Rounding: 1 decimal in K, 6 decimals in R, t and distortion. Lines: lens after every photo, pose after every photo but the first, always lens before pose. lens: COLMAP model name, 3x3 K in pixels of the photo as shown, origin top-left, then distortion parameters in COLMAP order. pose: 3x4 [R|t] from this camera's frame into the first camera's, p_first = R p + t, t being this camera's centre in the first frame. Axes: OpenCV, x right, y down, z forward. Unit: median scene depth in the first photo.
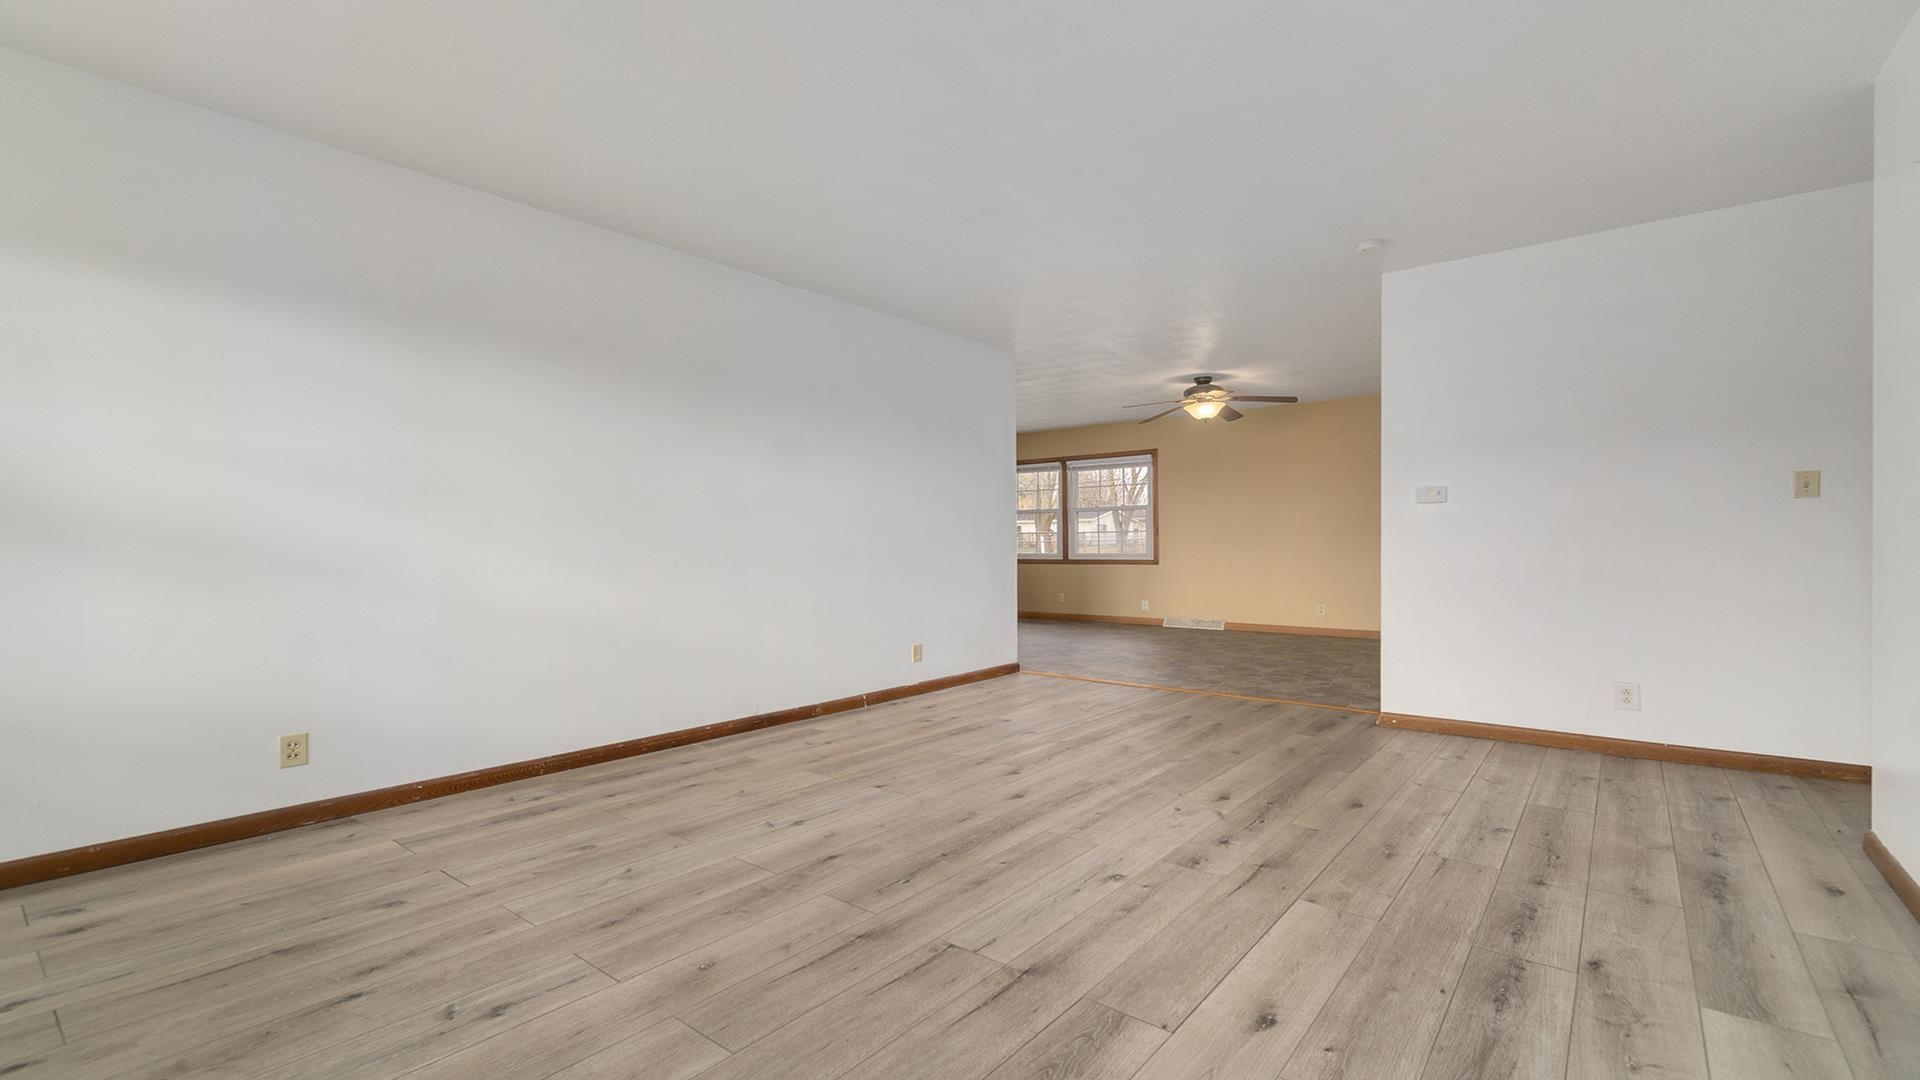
lens RADIAL K [[838.3, 0, 958.2], [0, 838.3, 547.5], [0, 0, 1]] dist [-0.000667, 0.000145]
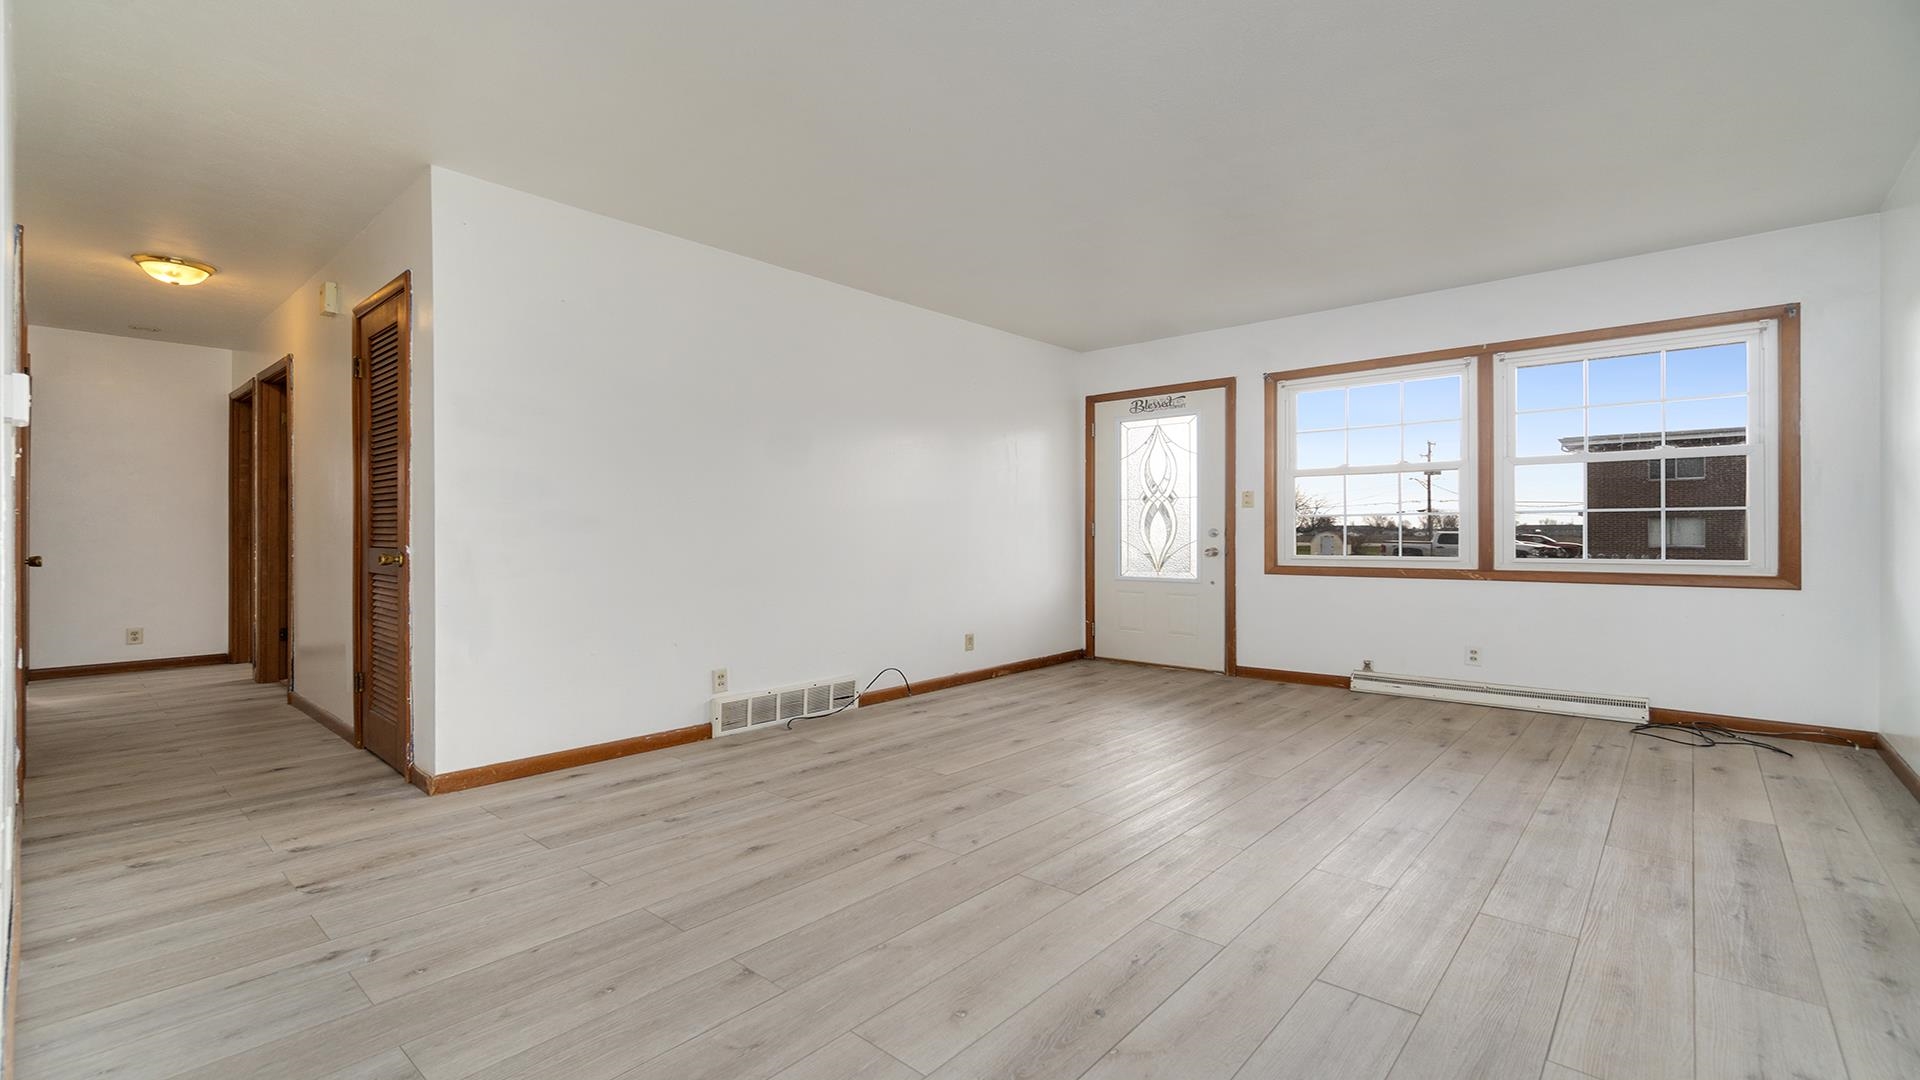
lens RADIAL K [[834.9, 0, 959.1], [0, 834.9, 544.9], [0, 0, 1]] dist [-0.007307, 0.001474]
pose [[-0.998768, 0.004491, 0.049422, 0.263009], [0.005279, 0.999861, 0.015821, -0.009962], [-0.049344, 0.016063, -0.998653, 2.086374]]
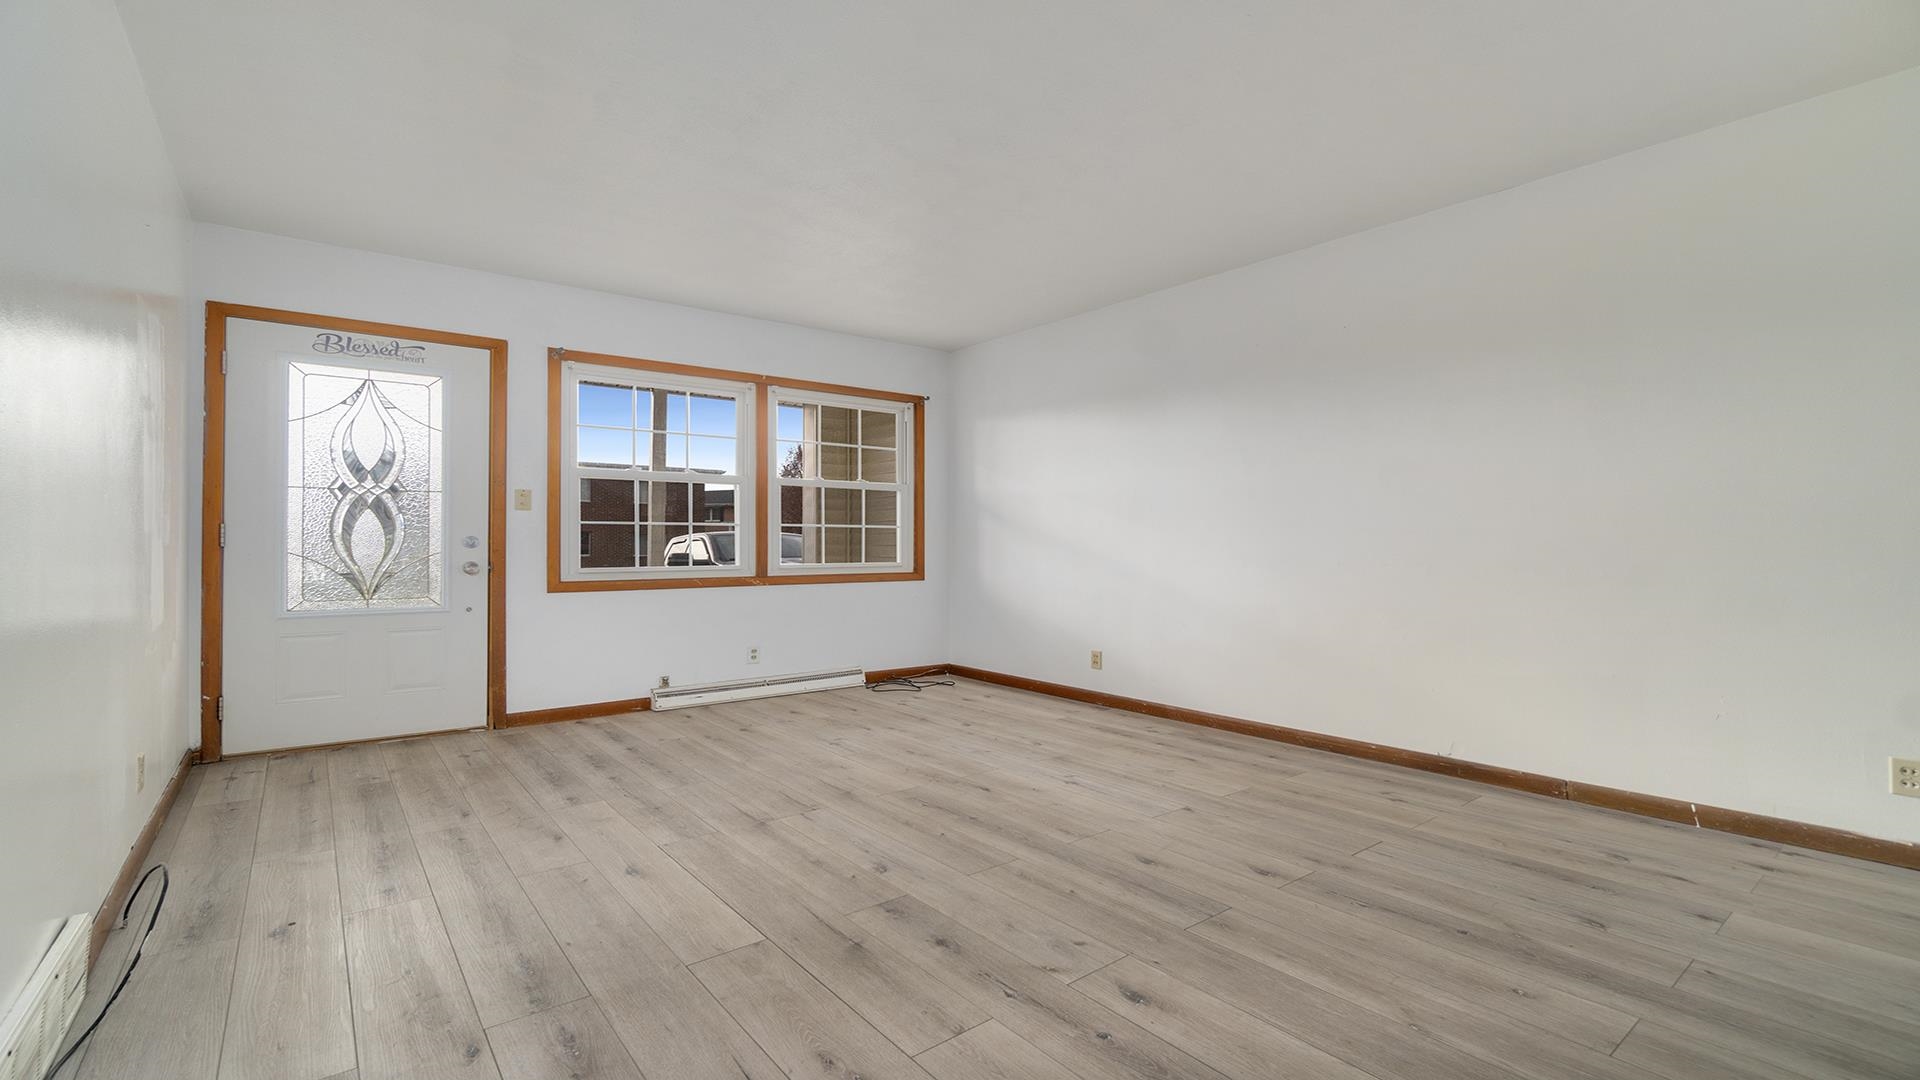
lens RADIAL K [[831.6, 0, 955.5], [0, 831.6, 543.4], [0, 0, 1]] dist [-0.003528, 0.000140]
pose [[-0.226628, 0.002037, -0.973979, 1.038332], [-0.002234, 0.999994, 0.002612, -0.007110], [0.973979, 0.002768, -0.226622, 1.181212]]
